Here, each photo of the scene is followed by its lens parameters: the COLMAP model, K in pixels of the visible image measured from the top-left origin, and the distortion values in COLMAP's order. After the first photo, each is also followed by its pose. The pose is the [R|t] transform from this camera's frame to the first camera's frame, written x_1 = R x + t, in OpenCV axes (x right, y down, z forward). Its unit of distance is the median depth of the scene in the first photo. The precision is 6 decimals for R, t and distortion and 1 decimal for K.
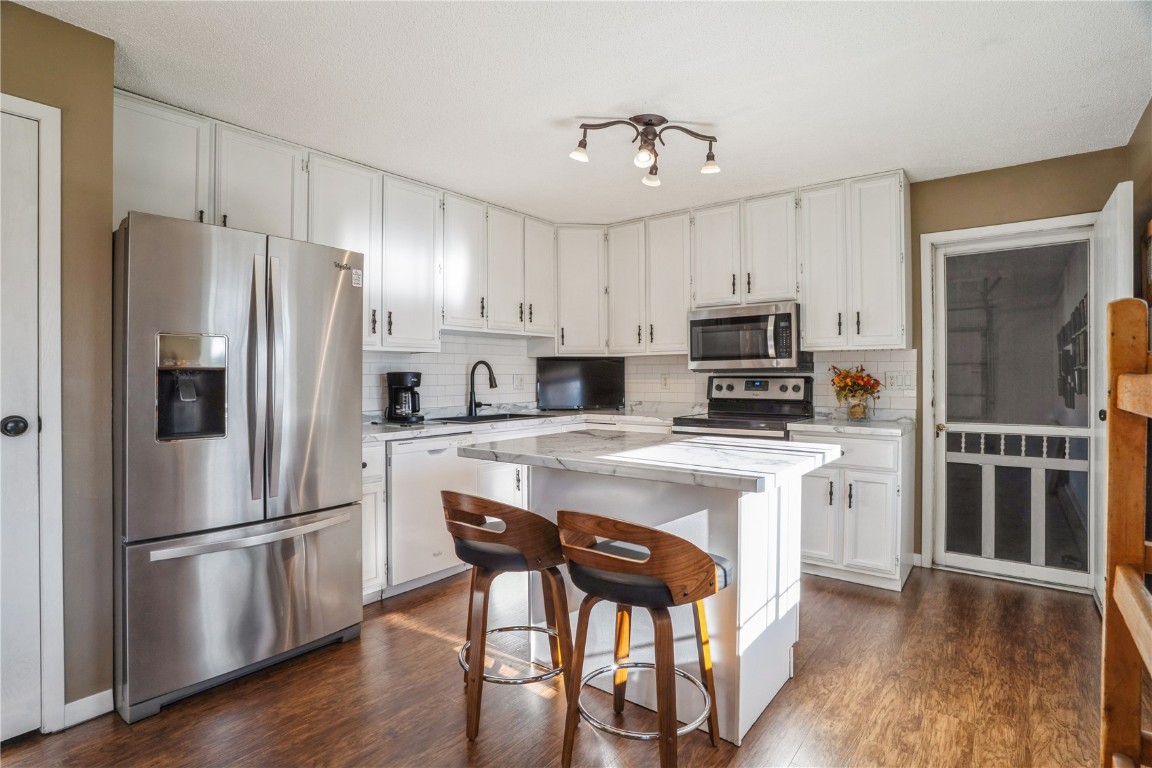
lens RADIAL K [[575.9, 0, 568.3], [0, 575.9, 381.1], [0, 0, 1]] dist [-0.083001, 0.038853]
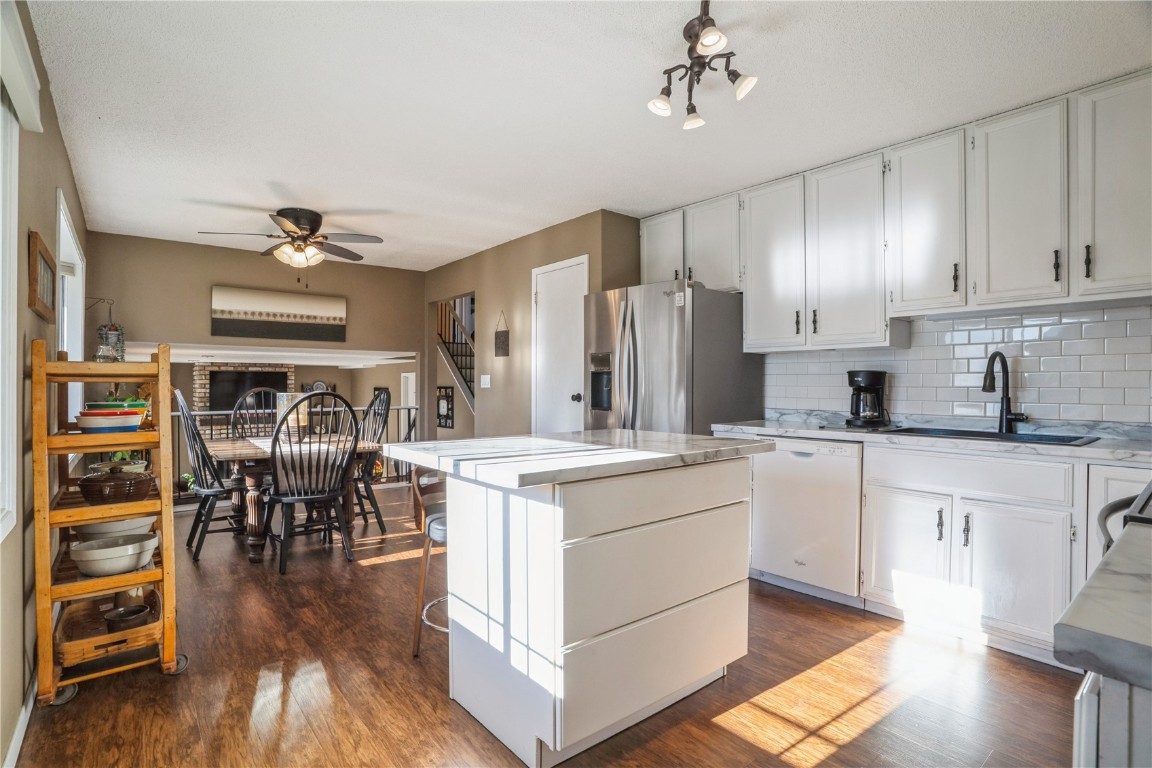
lens RADIAL K [[568.6, 0, 570.5], [0, 568.6, 397.8], [0, 0, 1]] dist [-0.086278, 0.041735]
pose [[-0.221701, 0.024870, -0.974797, 0.970296], [-0.009736, 0.999568, 0.027717, 0.009731], [0.975066, 0.015636, -0.221364, 1.070953]]
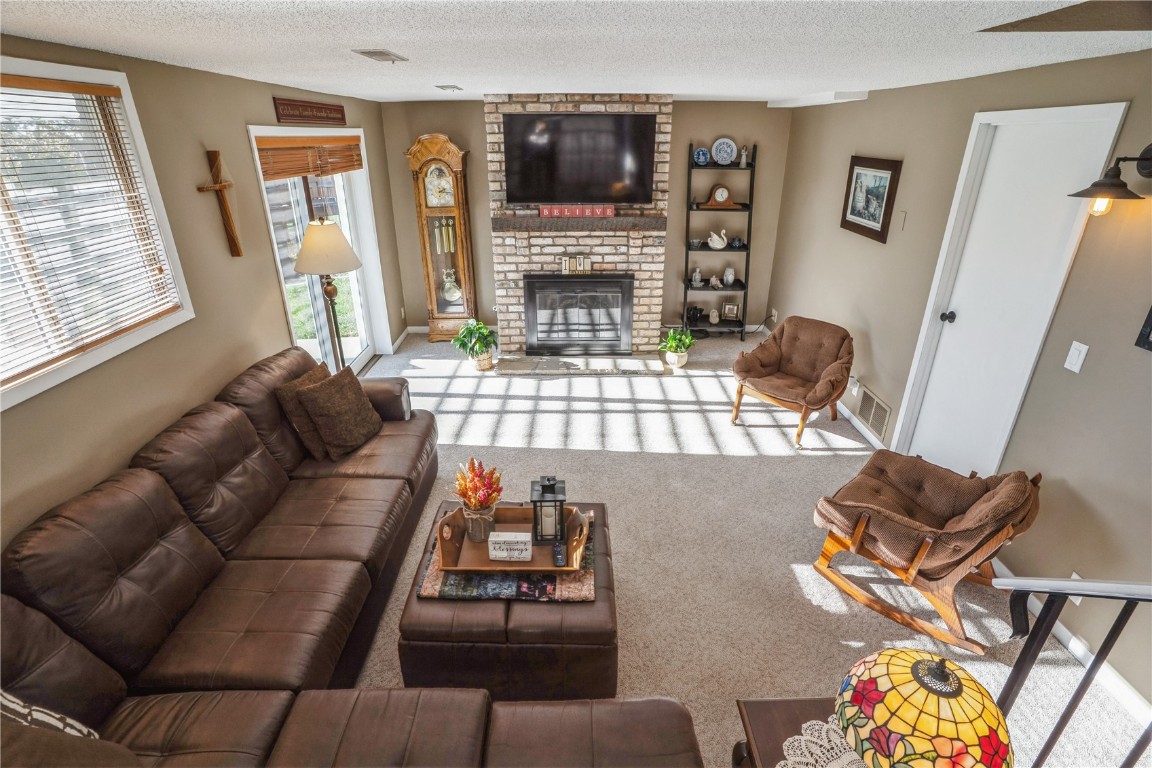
lens RADIAL K [[565.0, 0, 571.9], [0, 565.0, 386.6], [0, 0, 1]] dist [-0.000839, 0.000133]
pose [[-0.787268, 0.257257, -0.560383, -1.027382], [-0.001907, 0.907789, 0.419422, -0.010856], [0.616609, 0.331266, -0.714182, -0.380480]]
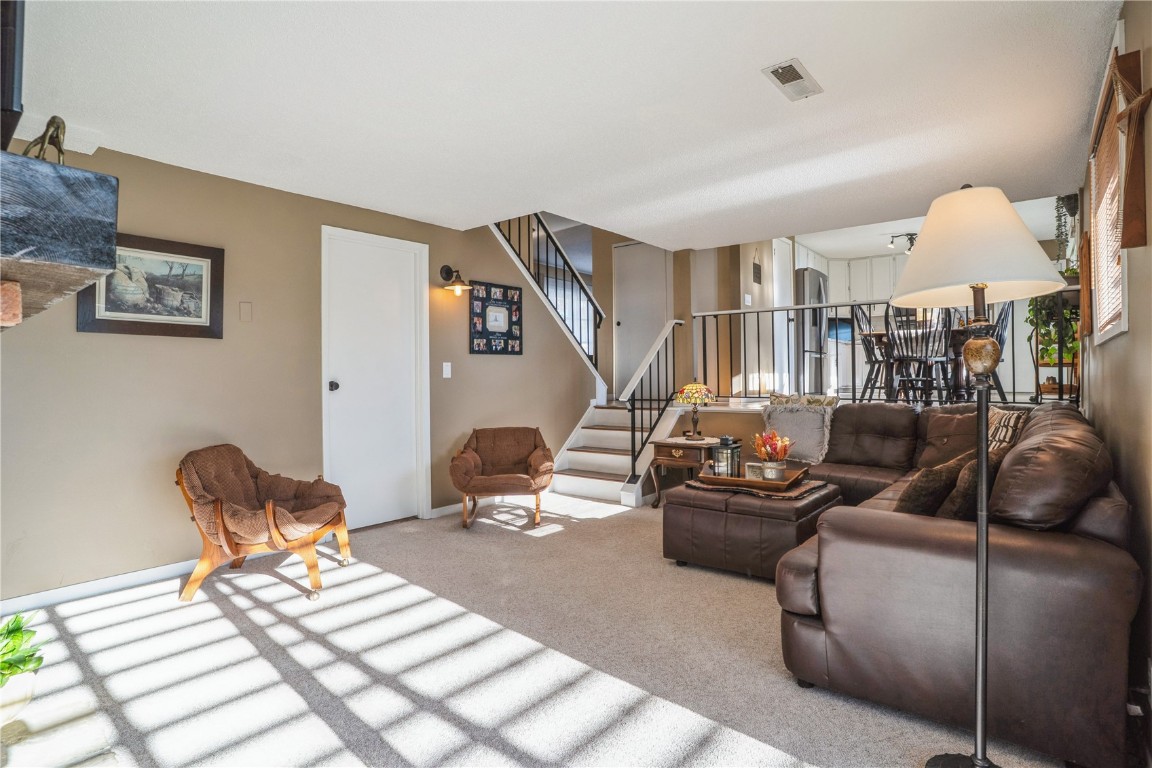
lens RADIAL K [[587.6, 0, 568.9], [0, 587.6, 380.7], [0, 0, 1]] dist [-0.054108, -0.000045]
pose [[0.999519, -0.006736, -0.030283, -1.808746], [0.006503, 0.999949, -0.007782, 0.396899], [0.030334, 0.007581, 0.999511, -2.429263]]
